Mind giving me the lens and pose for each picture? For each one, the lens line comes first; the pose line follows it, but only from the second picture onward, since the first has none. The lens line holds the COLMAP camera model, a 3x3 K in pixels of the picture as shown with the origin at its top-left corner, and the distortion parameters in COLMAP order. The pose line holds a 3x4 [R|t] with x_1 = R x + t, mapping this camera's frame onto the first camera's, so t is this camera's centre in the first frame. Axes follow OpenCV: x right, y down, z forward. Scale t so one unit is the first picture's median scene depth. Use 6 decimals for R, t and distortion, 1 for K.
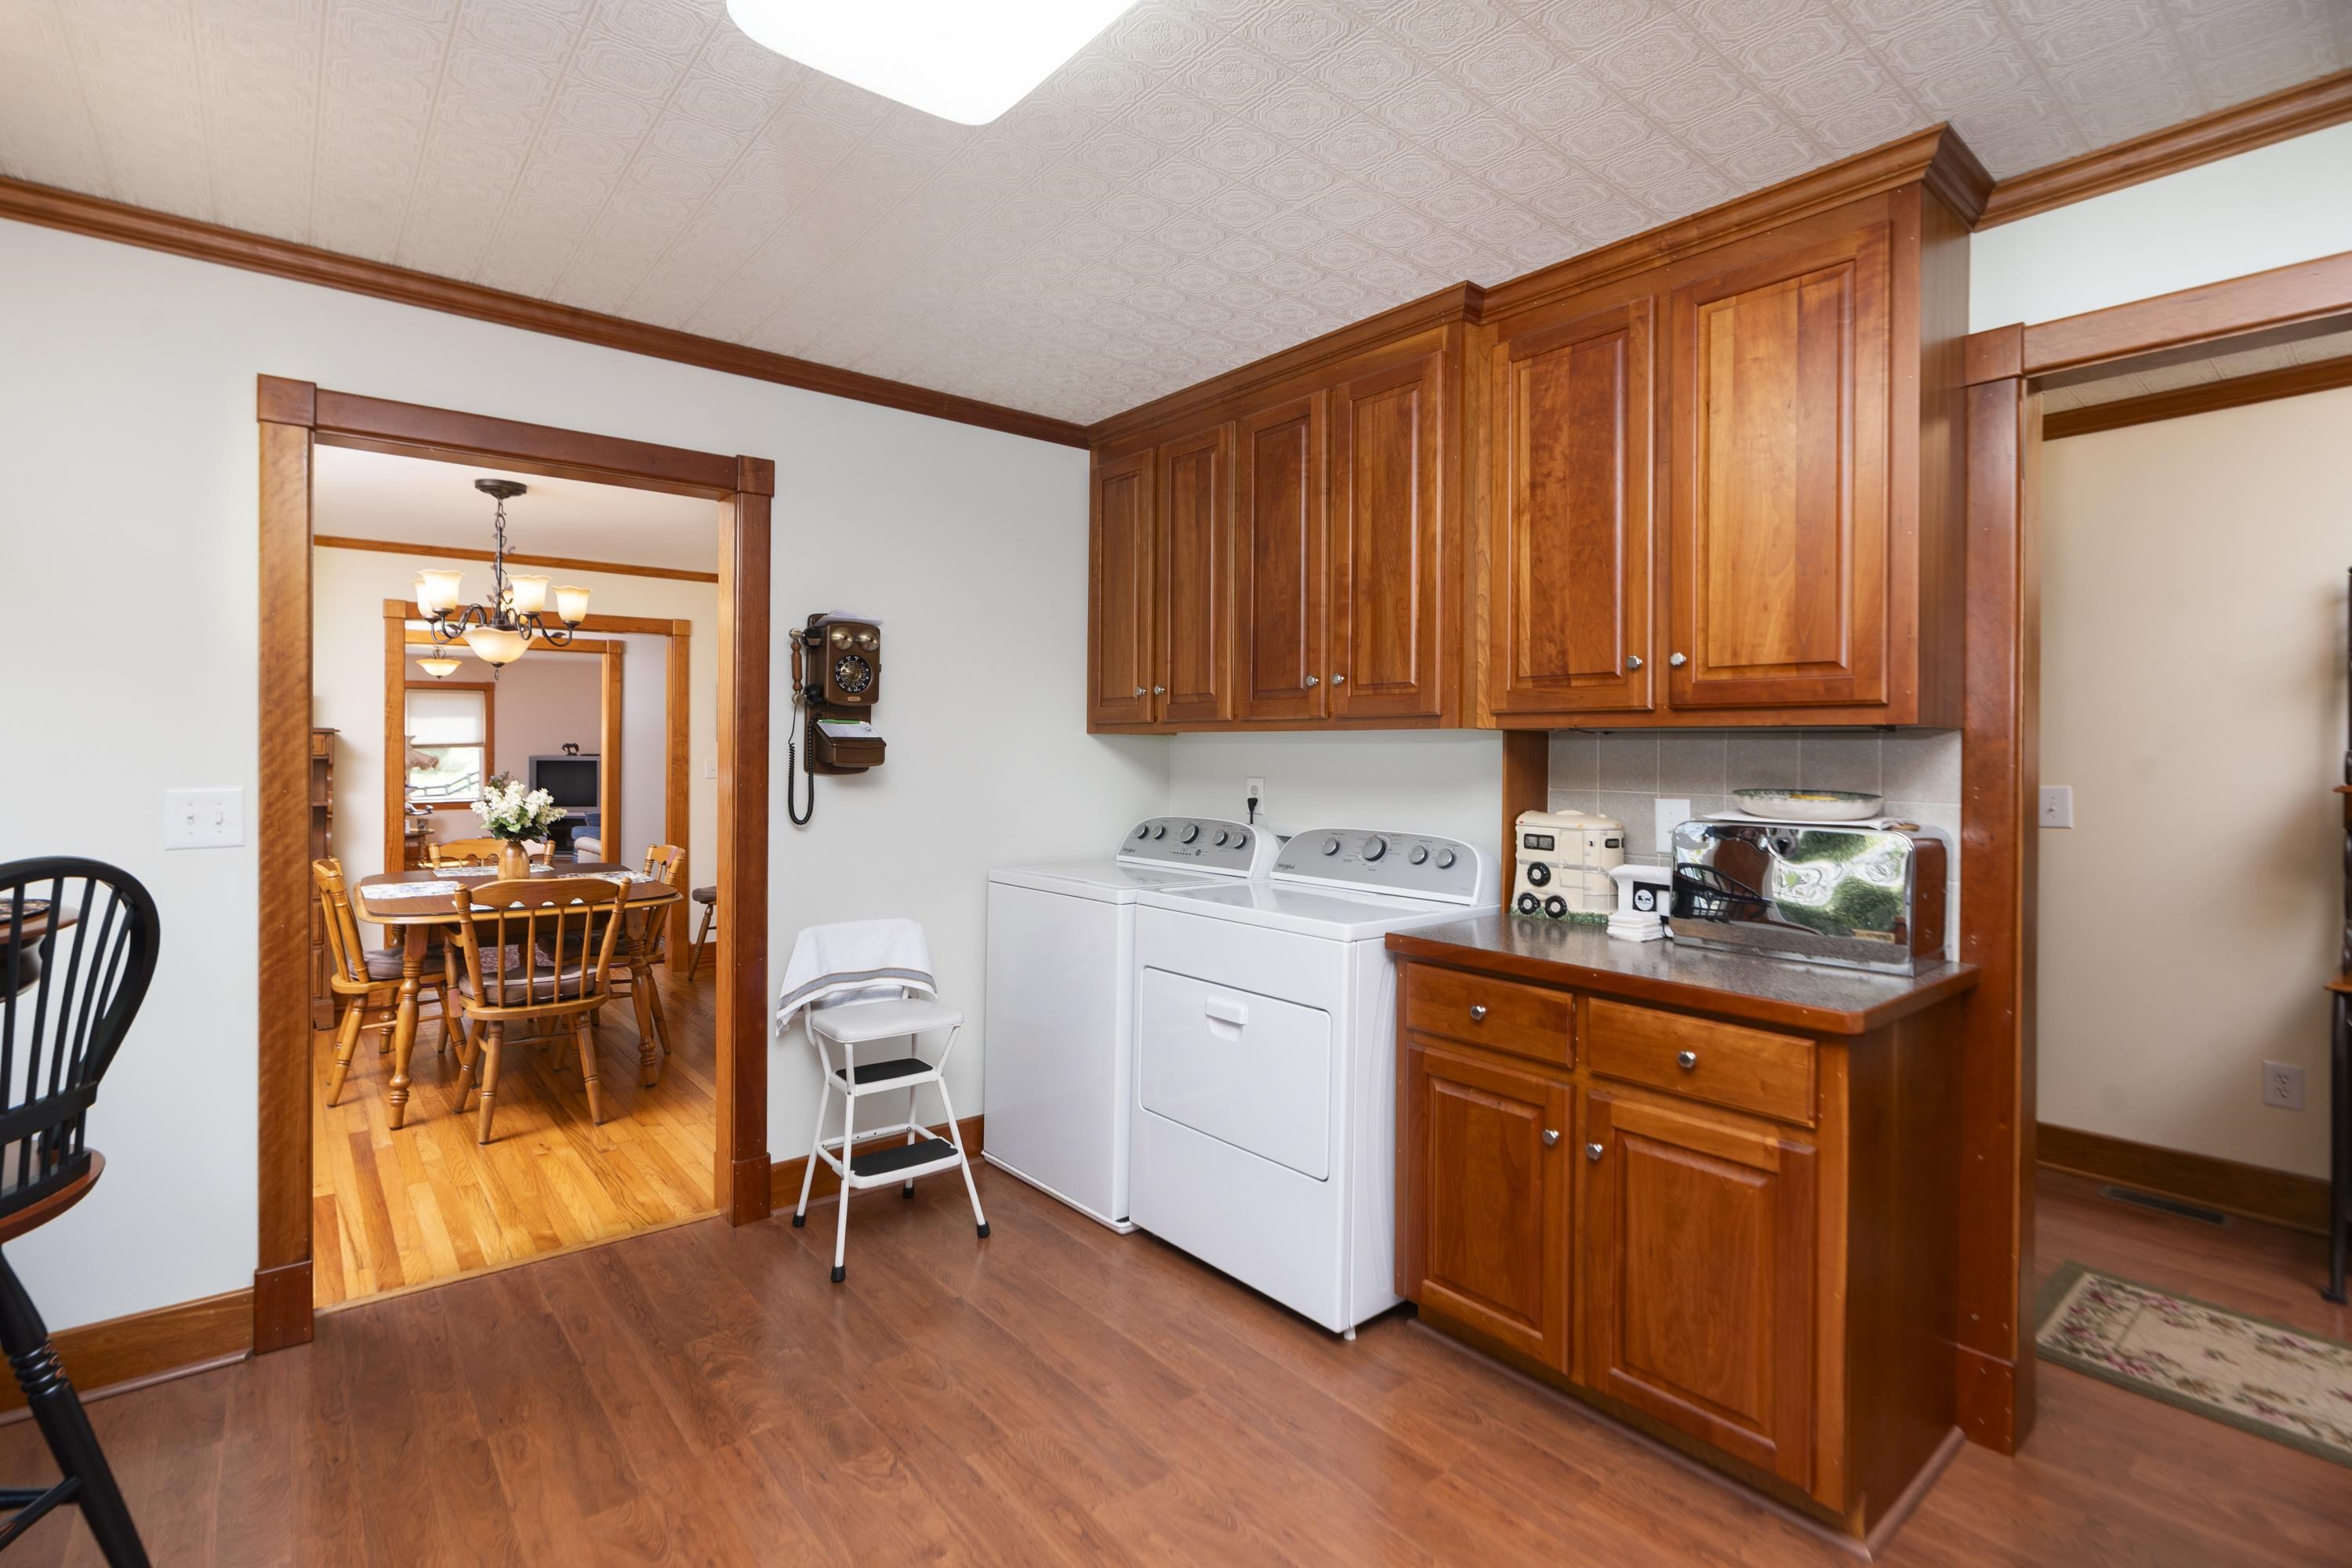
lens RADIAL K [[1076.6, 0, 1163.8], [0, 1076.6, 754.1], [0, 0, 1]] dist [-0.003592, -0.000717]
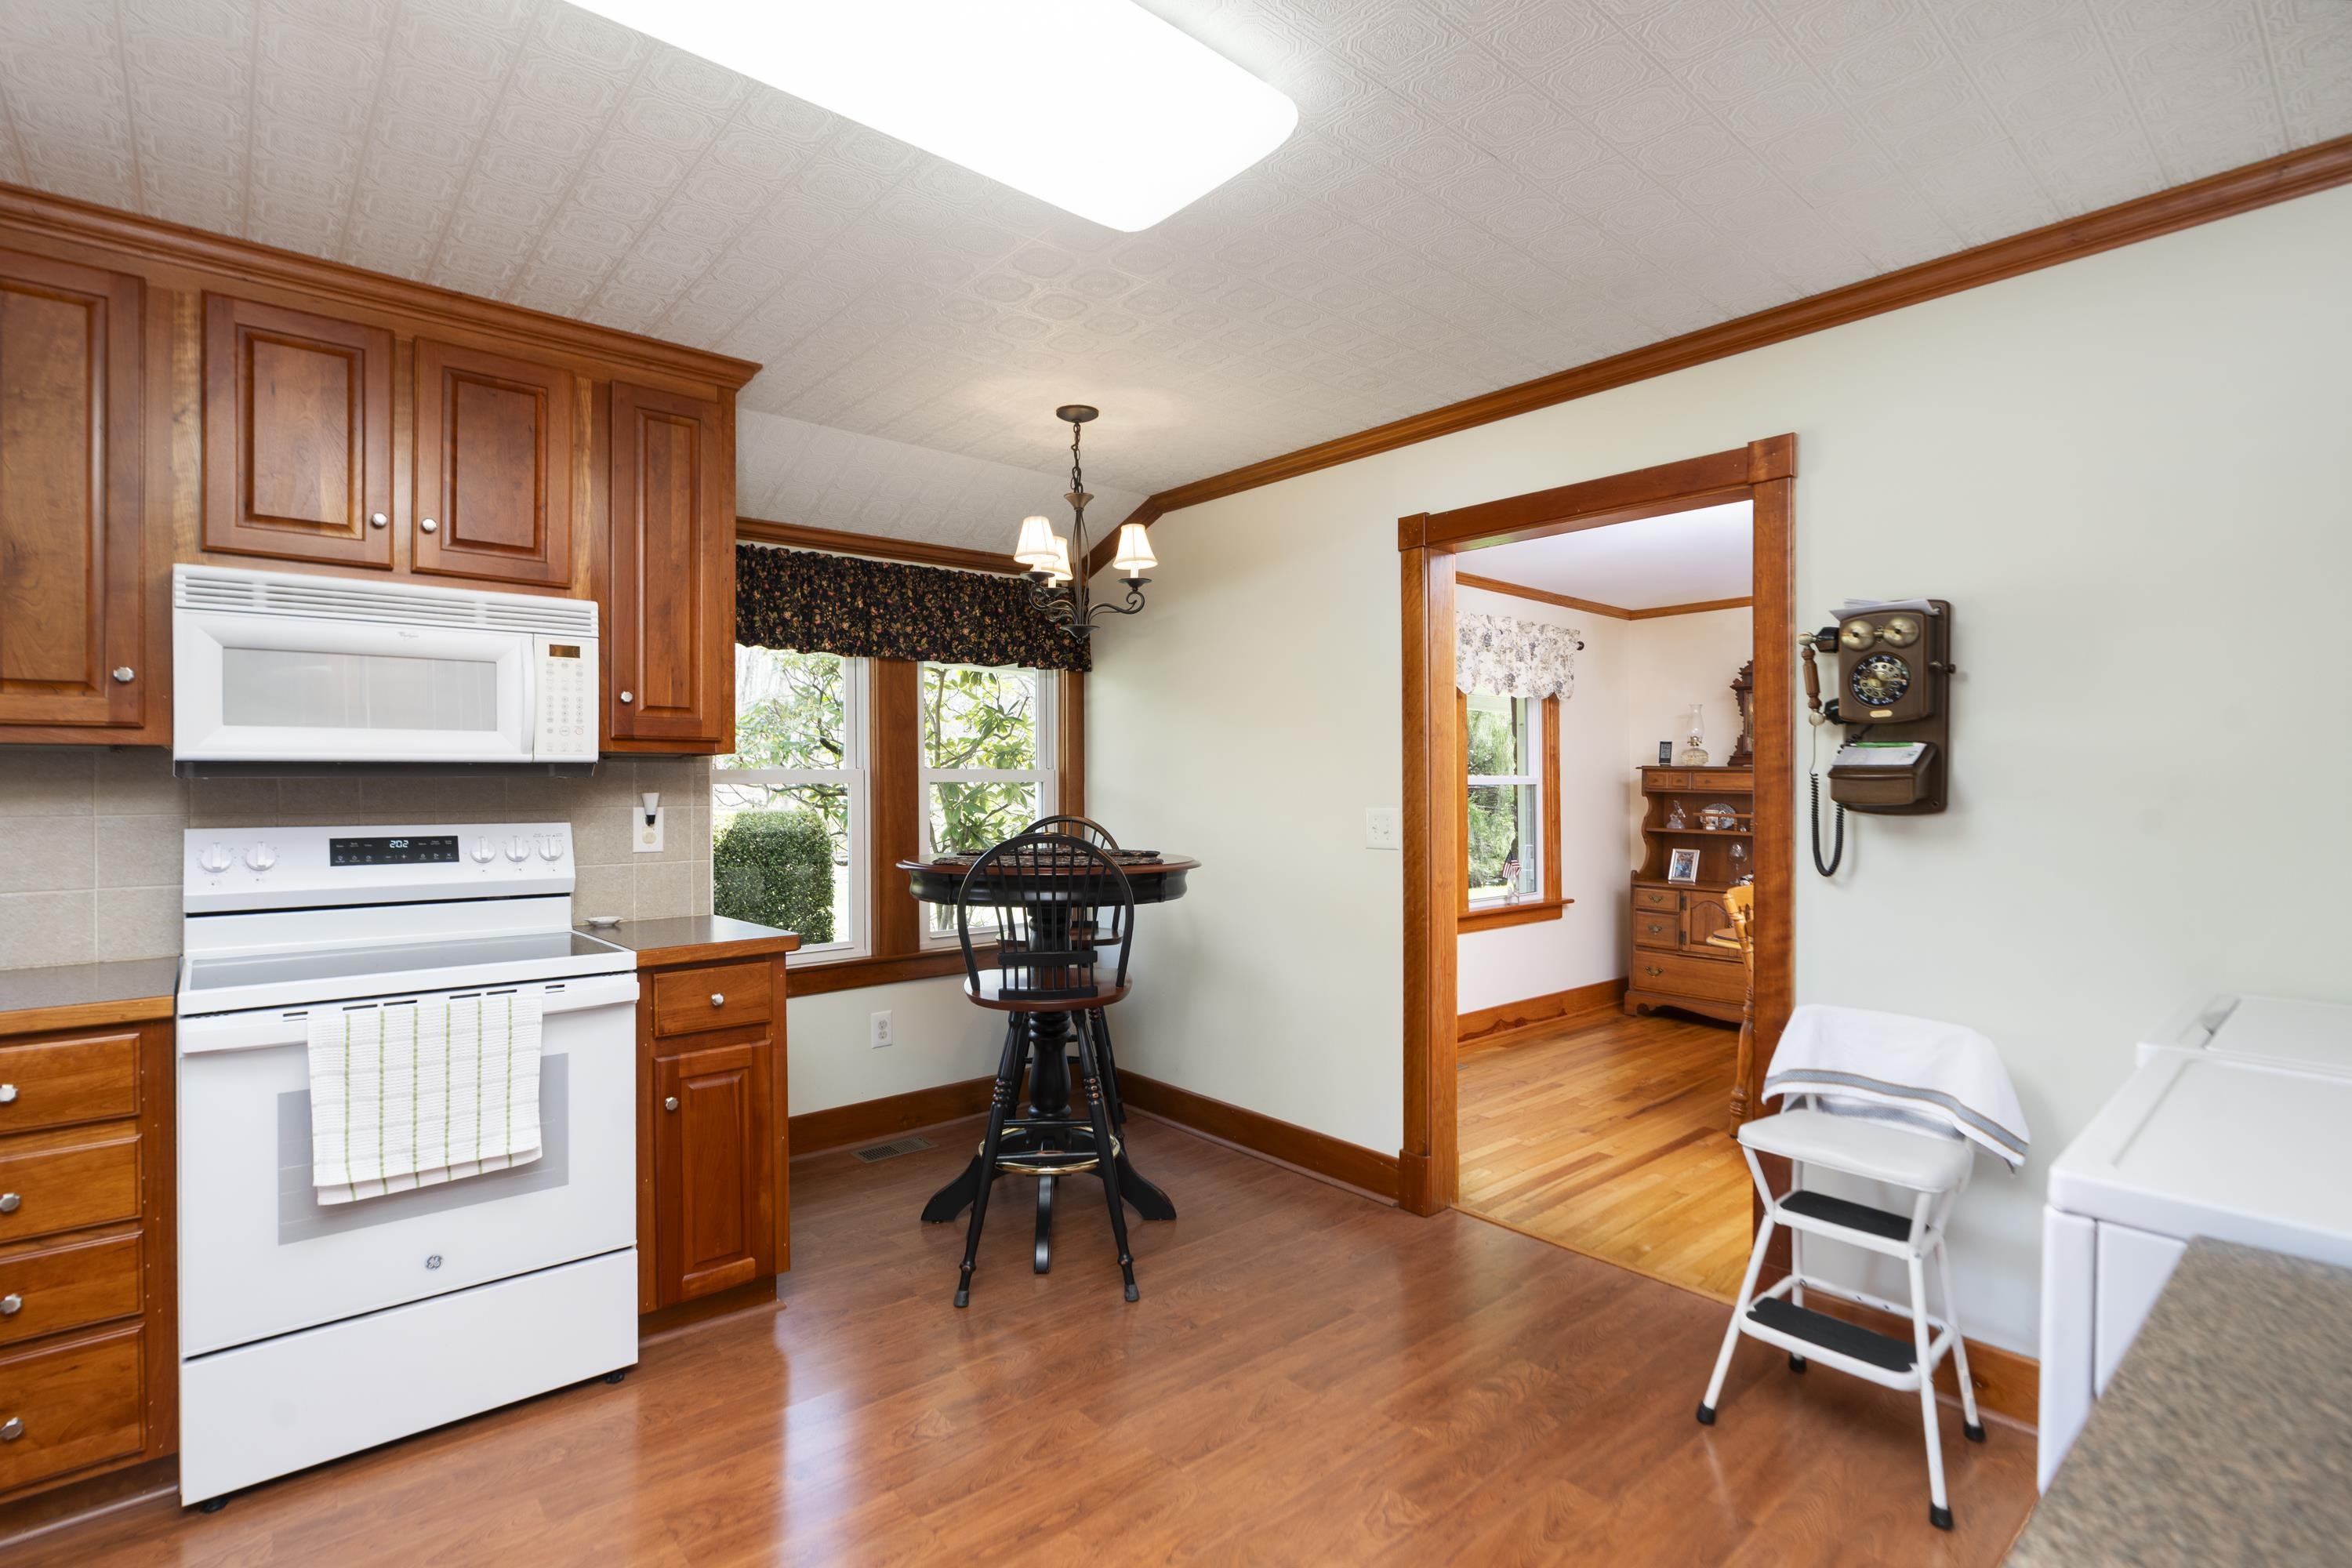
lens RADIAL K [[1116.1, 0, 1164.8], [0, 1116.1, 787.3], [0, 0, 1]] dist [-0.001275, -0.000343]
pose [[0.025846, -0.003005, -0.999661, 0.496469], [-0.005477, 0.999980, -0.003148, 0.005949], [0.999651, 0.005557, 0.025829, 0.509369]]
